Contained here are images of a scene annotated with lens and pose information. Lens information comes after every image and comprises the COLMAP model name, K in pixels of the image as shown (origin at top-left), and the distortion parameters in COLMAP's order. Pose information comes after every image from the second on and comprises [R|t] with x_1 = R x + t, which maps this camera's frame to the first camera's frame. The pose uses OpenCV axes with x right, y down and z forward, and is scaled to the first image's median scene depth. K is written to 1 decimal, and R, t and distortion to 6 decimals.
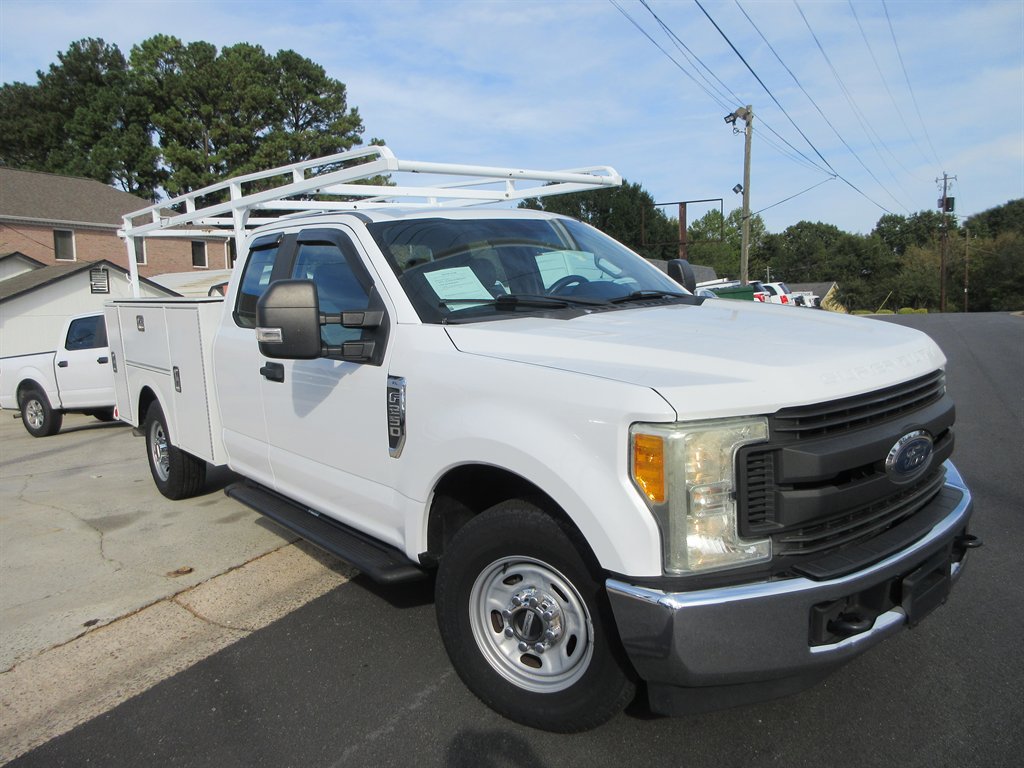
lens RADIAL K [[746.6, 0, 514.5], [0, 746.6, 386.1], [0, 0, 1]] dist [-0.009145, 0.006794]
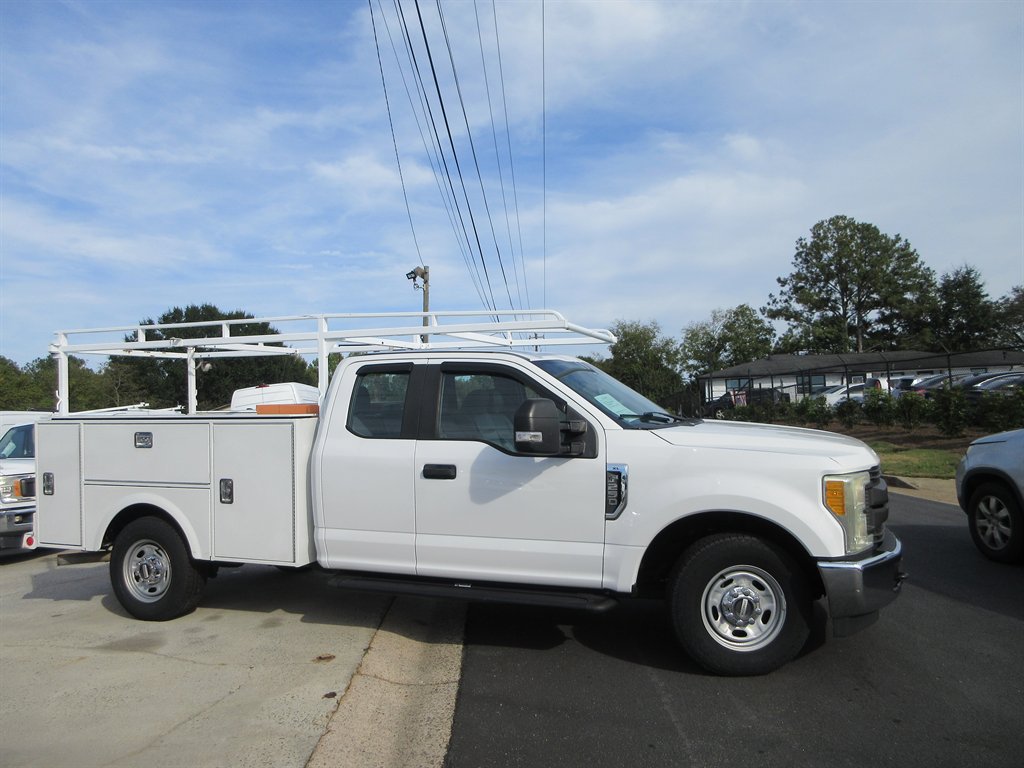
lens RADIAL K [[746.6, 0, 508.9], [0, 746.6, 383.9], [0, 0, 1]] dist [-0.009145, 0.006794]
pose [[0.871451, 0.039319, 0.488905, -0.981711], [0.051736, 0.983852, -0.171342, 0.067326], [-0.487747, 0.174610, 0.855344, -0.192991]]
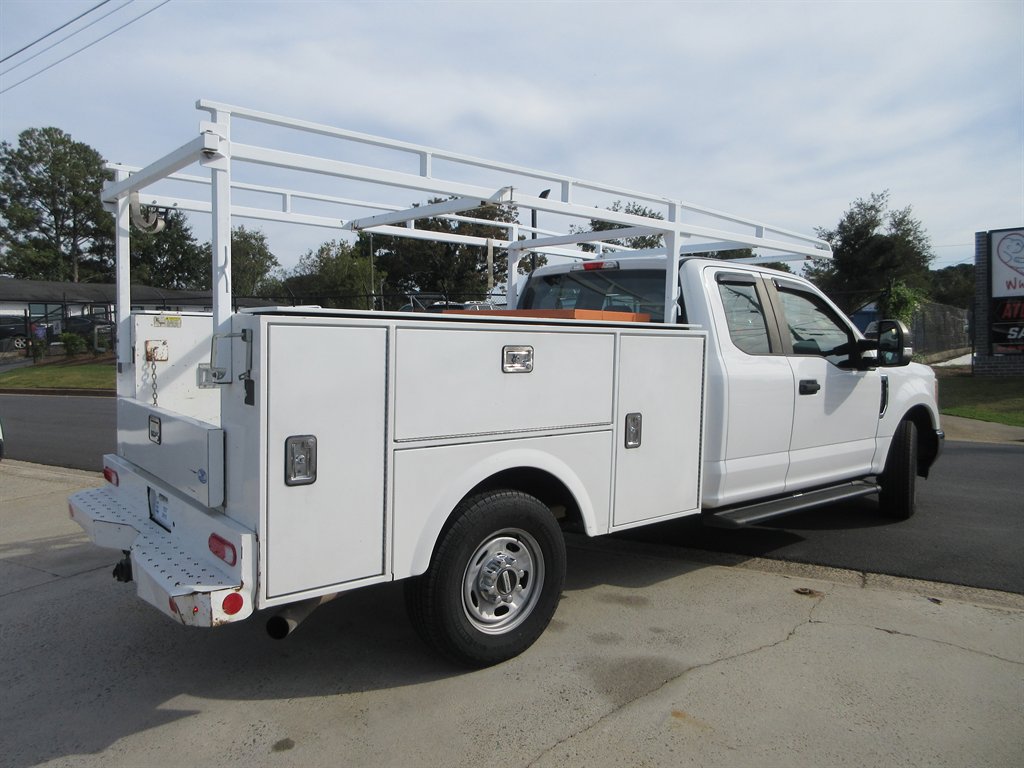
lens RADIAL K [[746.6, 0, 512.2], [0, 746.6, 383.0], [0, 0, 1]] dist [-0.009145, 0.006794]
pose [[0.012325, -0.019080, 0.999742, -1.876415], [0.128852, 0.991512, 0.017334, -0.132386], [-0.991587, 0.128605, 0.014679, 1.726655]]
